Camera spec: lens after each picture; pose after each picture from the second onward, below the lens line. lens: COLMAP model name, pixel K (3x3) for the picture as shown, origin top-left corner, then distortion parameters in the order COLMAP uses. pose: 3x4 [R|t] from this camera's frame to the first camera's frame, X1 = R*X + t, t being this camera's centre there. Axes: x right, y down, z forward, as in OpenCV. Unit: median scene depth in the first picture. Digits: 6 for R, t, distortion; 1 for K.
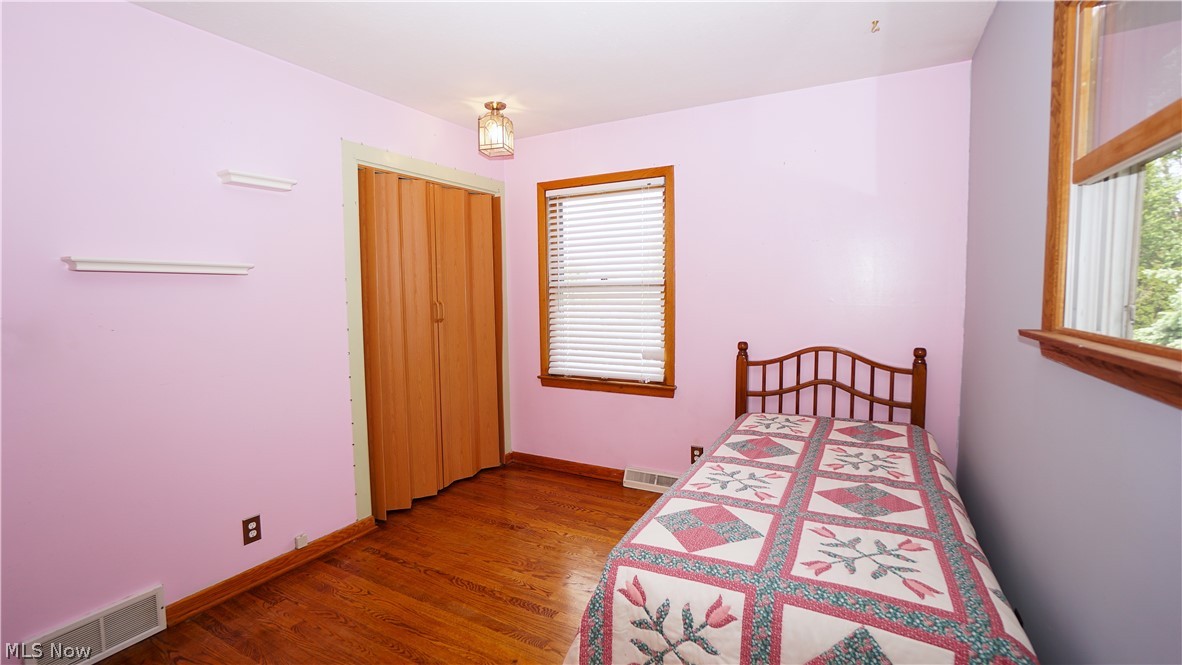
lens RADIAL K [[524.0, 0, 587.0], [0, 524.0, 332.3], [0, 0, 1]] dist [-0.037032, 0.004775]
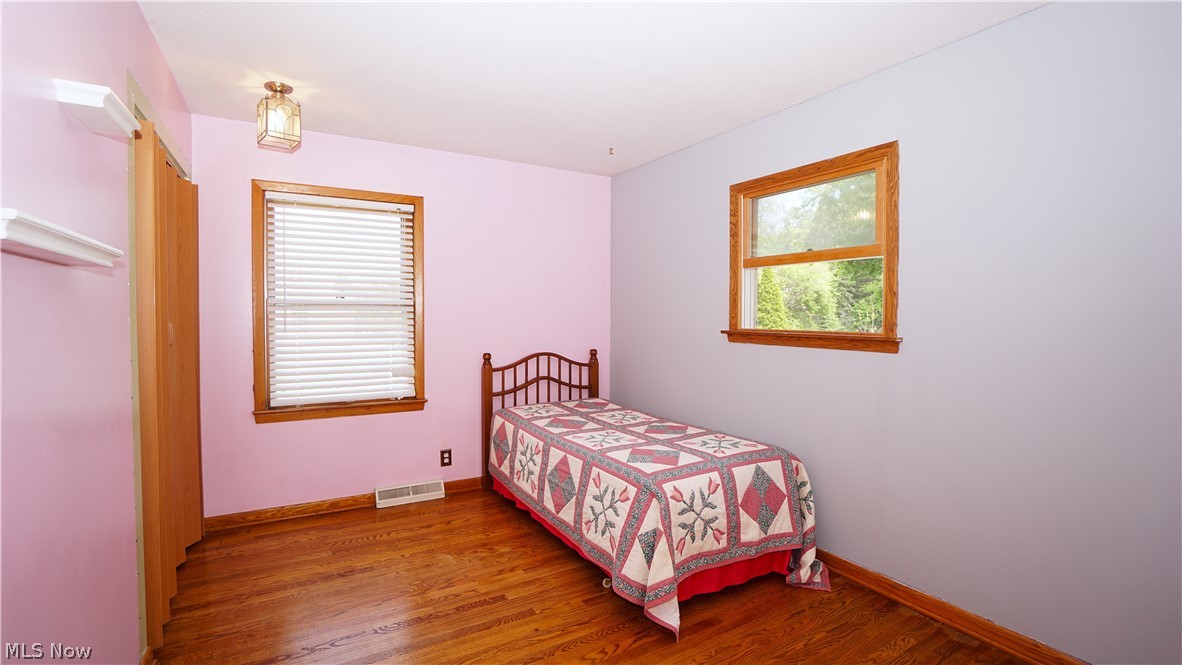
lens RADIAL K [[524.0, 0, 581.4], [0, 524.0, 336.3], [0, 0, 1]] dist [-0.037032, 0.004775]
pose [[0.511378, -0.023336, 0.859039, -0.668953], [0.056492, 0.998382, -0.006508, -0.000815], [-0.857497, 0.051857, 0.511868, 0.181229]]
